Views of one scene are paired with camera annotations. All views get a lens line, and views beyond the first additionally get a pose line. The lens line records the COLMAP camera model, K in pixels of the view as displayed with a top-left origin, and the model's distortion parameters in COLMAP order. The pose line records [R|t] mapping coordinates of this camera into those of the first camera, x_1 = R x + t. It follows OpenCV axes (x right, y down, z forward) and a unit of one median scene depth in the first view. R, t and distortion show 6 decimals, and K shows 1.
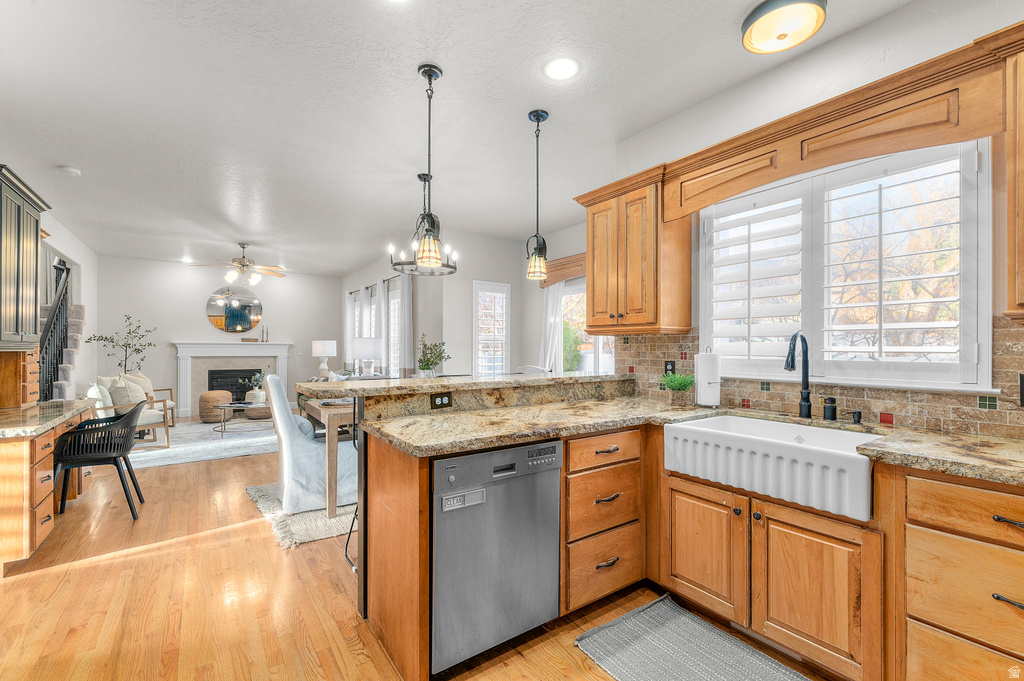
lens RADIAL K [[444.4, 0, 513.8], [0, 444.4, 348.1], [0, 0, 1]] dist [0.012833, -0.000232]
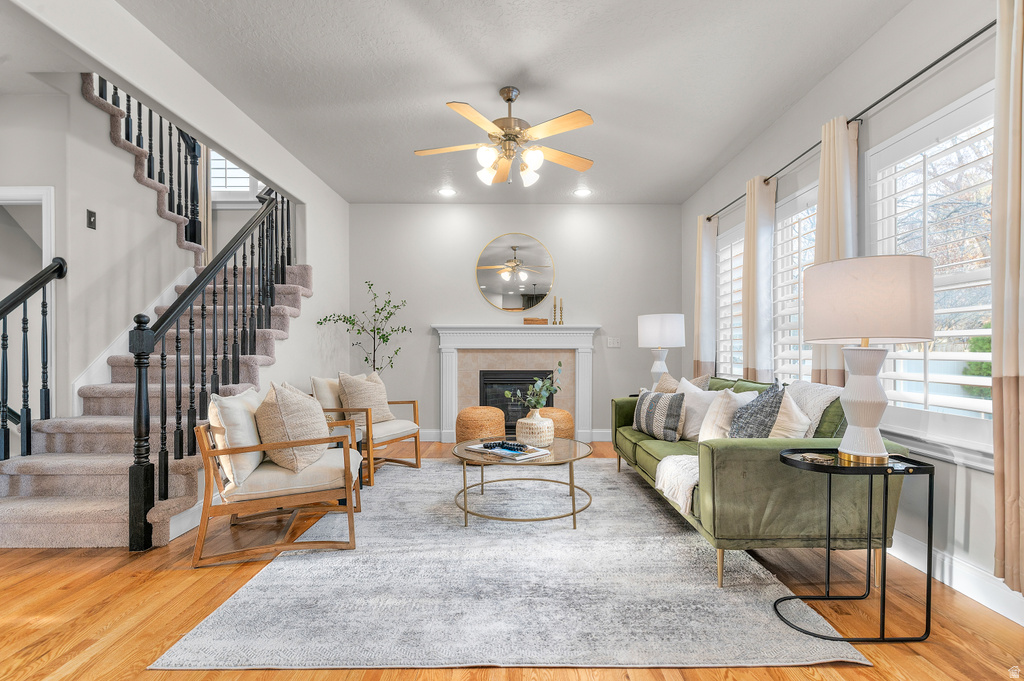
lens RADIAL K [[505.0, 0, 514.4], [0, 505.0, 345.7], [0, 0, 1]] dist [-0.000532, -0.001266]
pose [[0.818710, -0.009431, -0.574129, -0.244432], [0.004451, 0.999939, -0.010077, 0.022329], [0.574190, 0.005695, 0.818703, 0.462985]]
